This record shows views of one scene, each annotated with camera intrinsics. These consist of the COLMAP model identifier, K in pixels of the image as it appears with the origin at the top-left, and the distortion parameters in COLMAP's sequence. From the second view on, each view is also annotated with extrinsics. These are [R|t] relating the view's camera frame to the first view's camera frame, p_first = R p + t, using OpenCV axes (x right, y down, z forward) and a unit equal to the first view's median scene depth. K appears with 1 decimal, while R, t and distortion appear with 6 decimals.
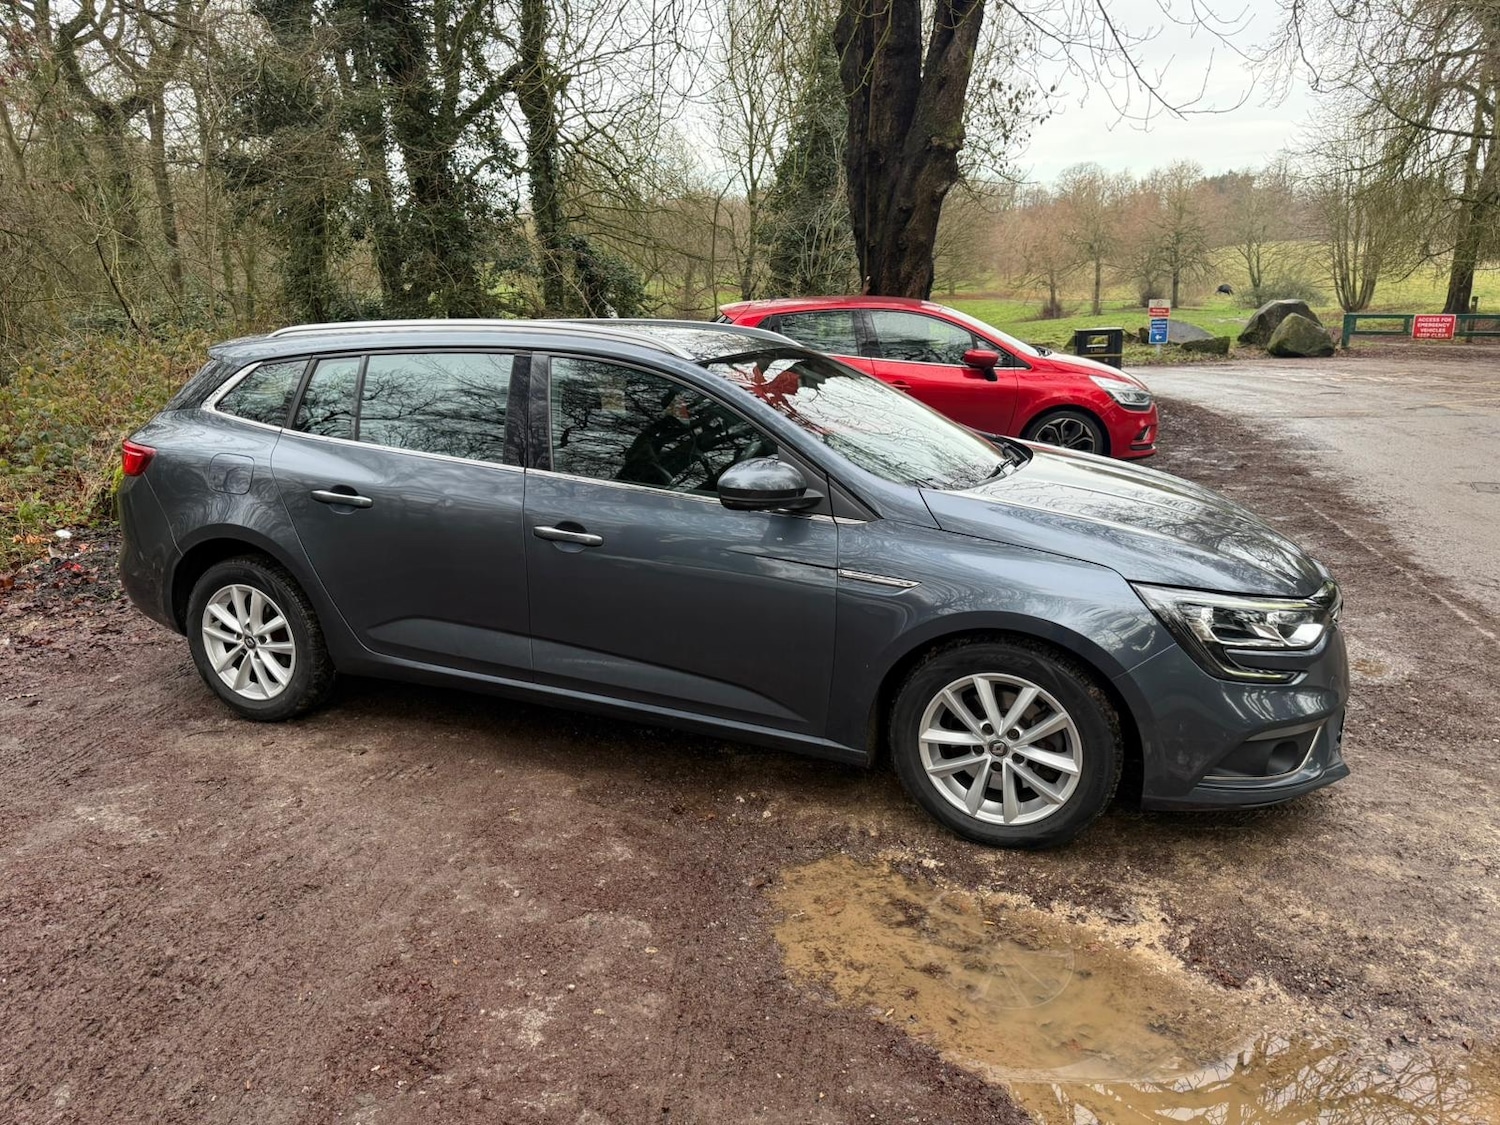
lens RADIAL K [[1049.7, 0, 750.0], [0, 1049.7, 562.5], [0, 0, 1]] dist [0.055936, -0.073746]
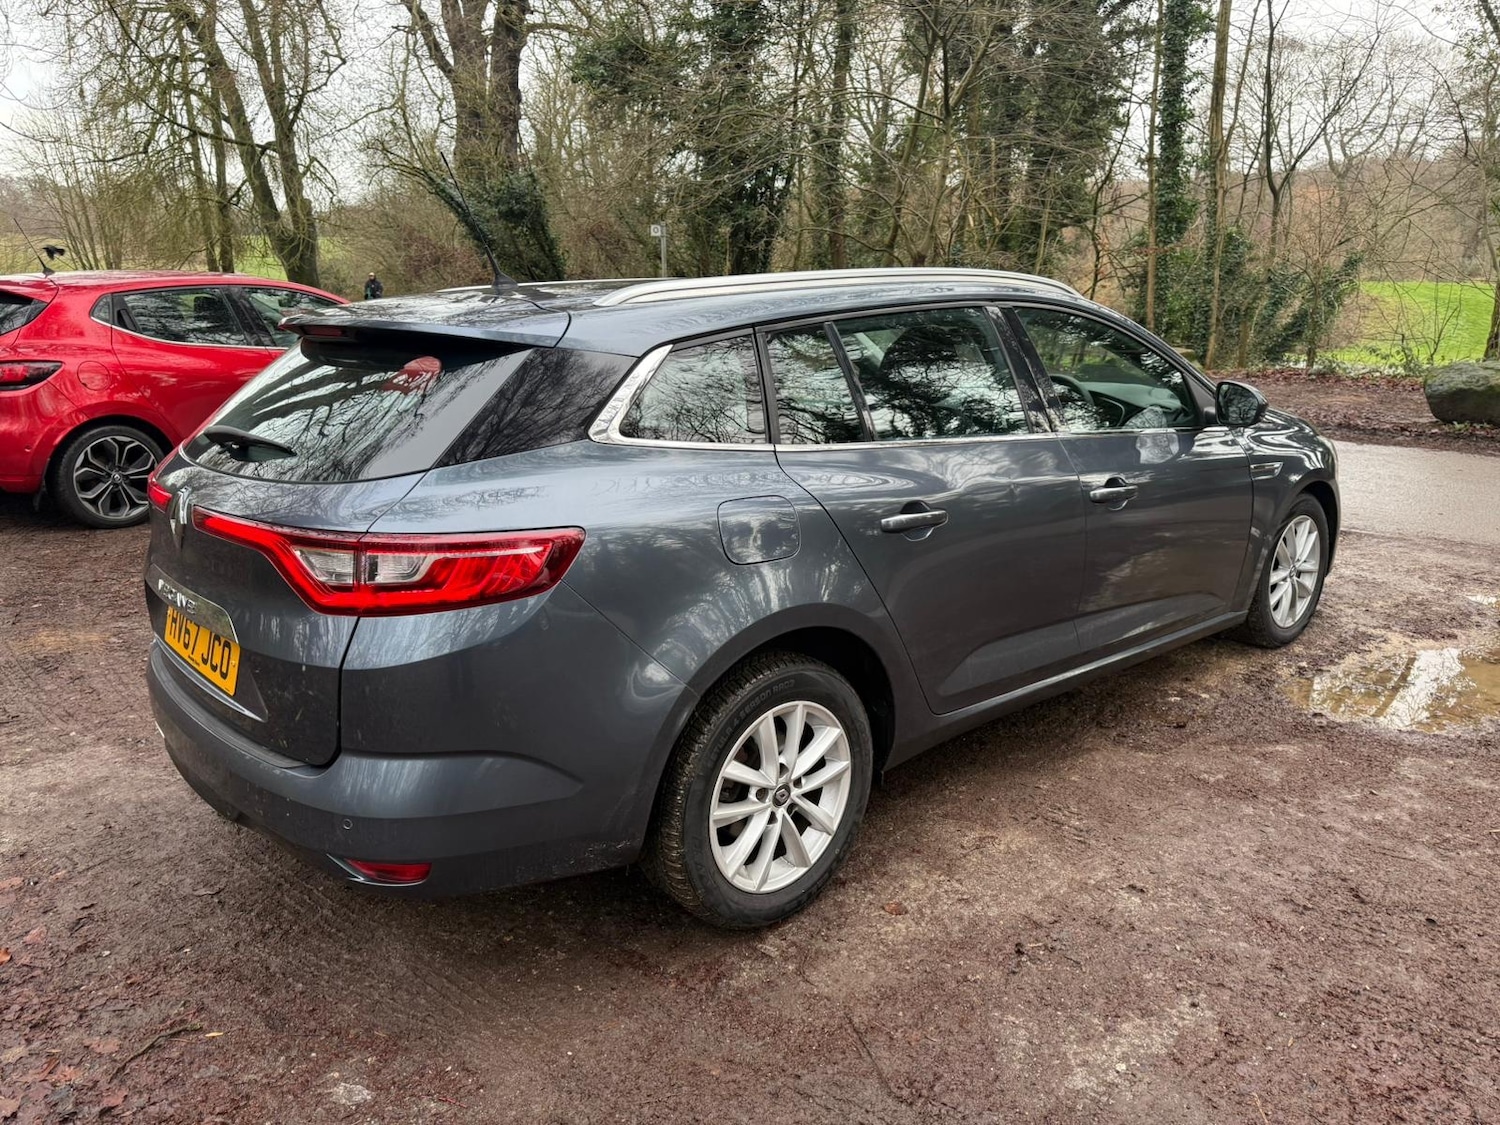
lens RADIAL K [[1049.7, 0, 750.0], [0, 1049.7, 562.5], [0, 0, 1]] dist [0.055936, -0.073746]
pose [[0.451729, -0.228388, 0.862427, -0.976309], [0.226631, 0.964344, 0.136671, -0.143533], [-0.862890, 0.133714, 0.487382, 0.698340]]
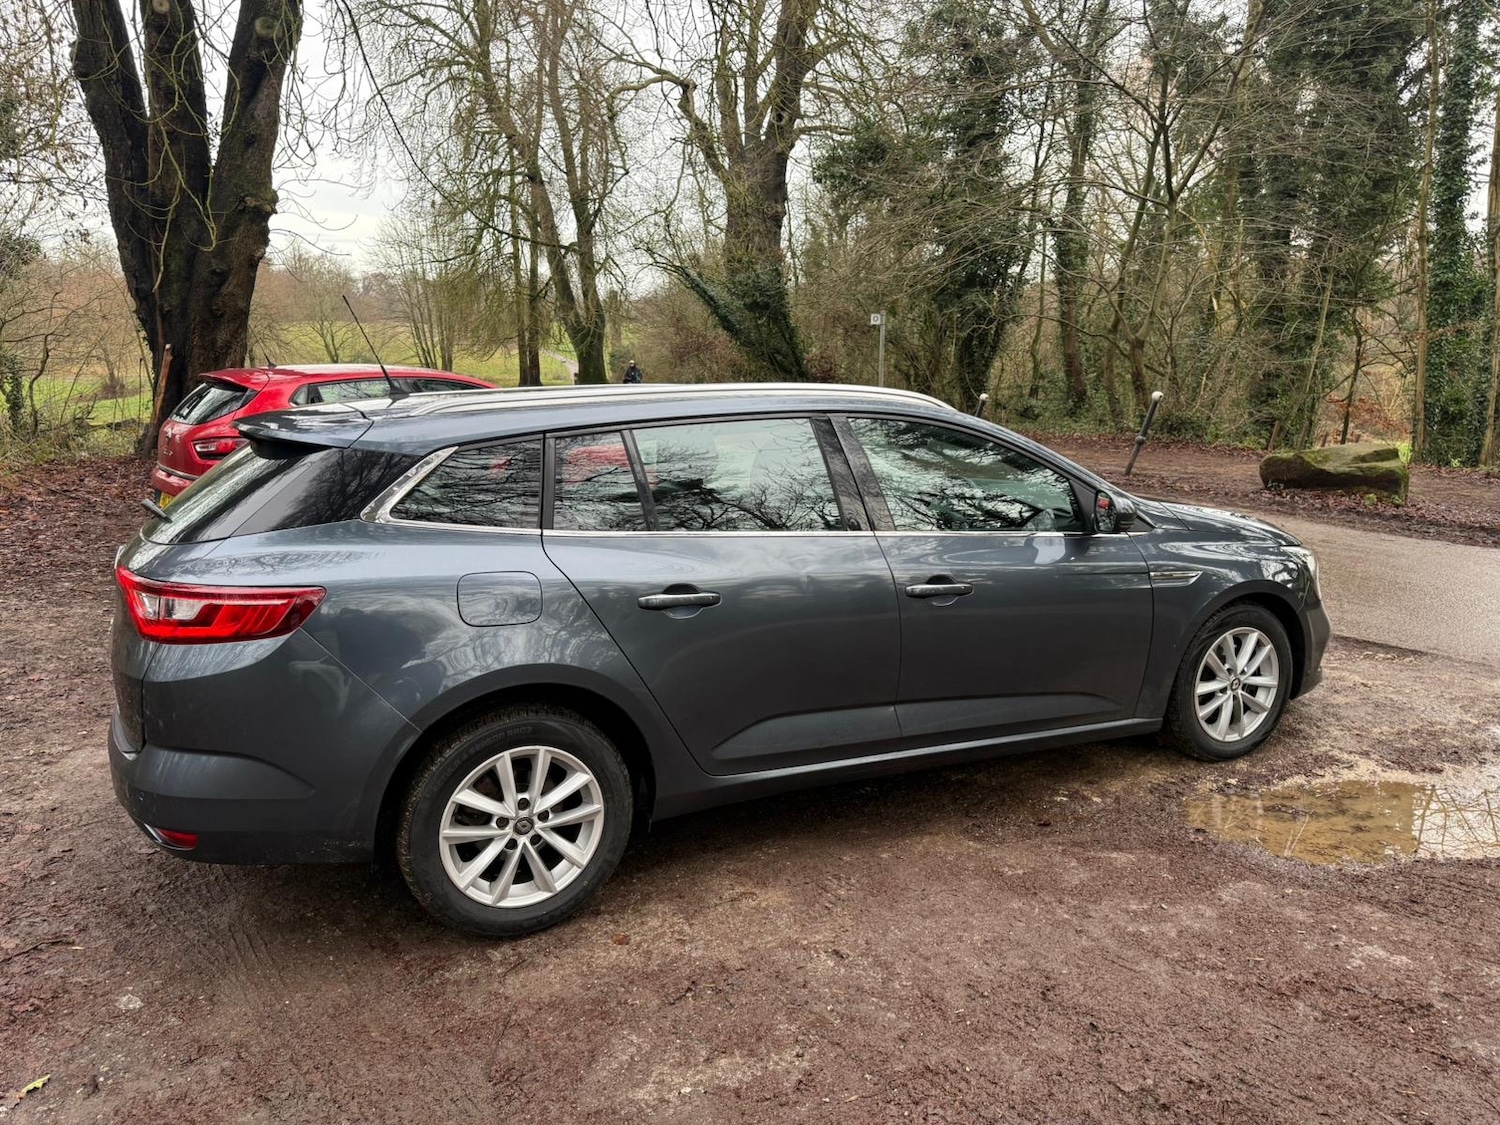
lens RADIAL K [[1041.8, 0, 737.4], [0, 1041.8, 573.9], [0, 0, 1]] dist [0.055274, -0.060291]
pose [[0.675972, -0.143438, 0.722833, -0.867383], [0.184420, 0.982589, 0.022520, -0.084187], [-0.713479, 0.118082, 0.690655, 0.376598]]
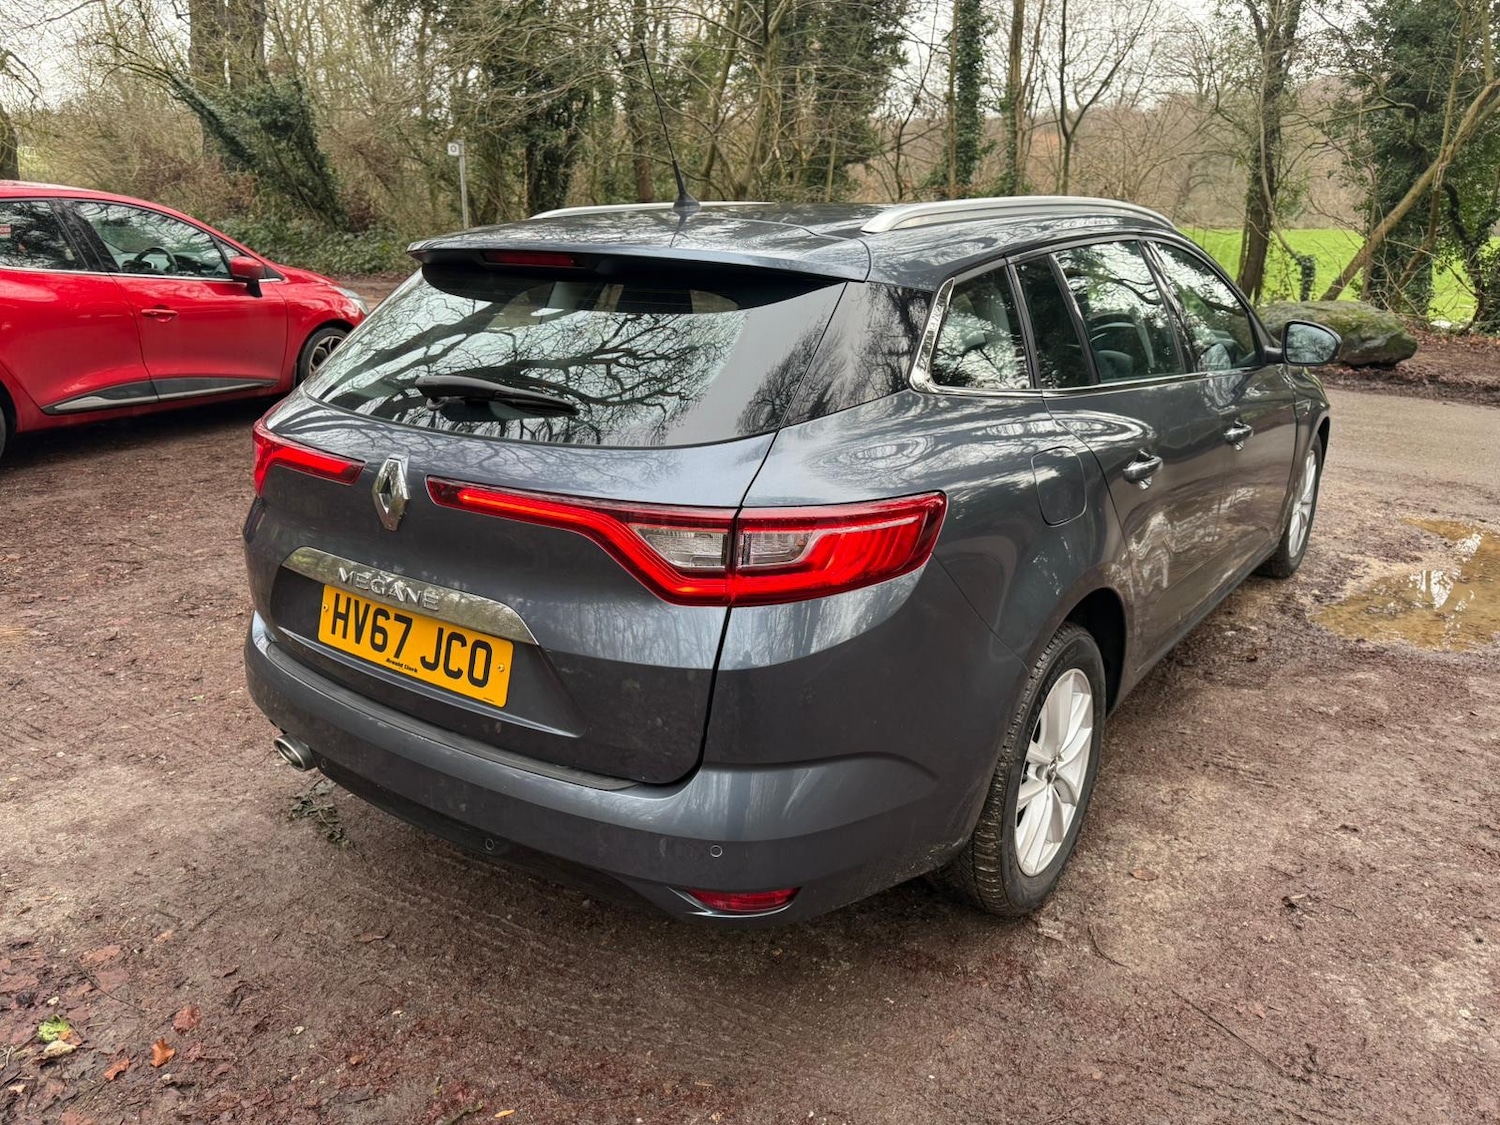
lens RADIAL K [[1056.8, 0, 741.1], [0, 1056.8, 558.4], [0, 0, 1]] dist [0.028919, -0.031400]
pose [[0.255460, -0.290888, 0.922022, -1.010224], [0.223178, 0.945651, 0.236508, -0.206509], [-0.940708, 0.145356, 0.306495, 0.964421]]
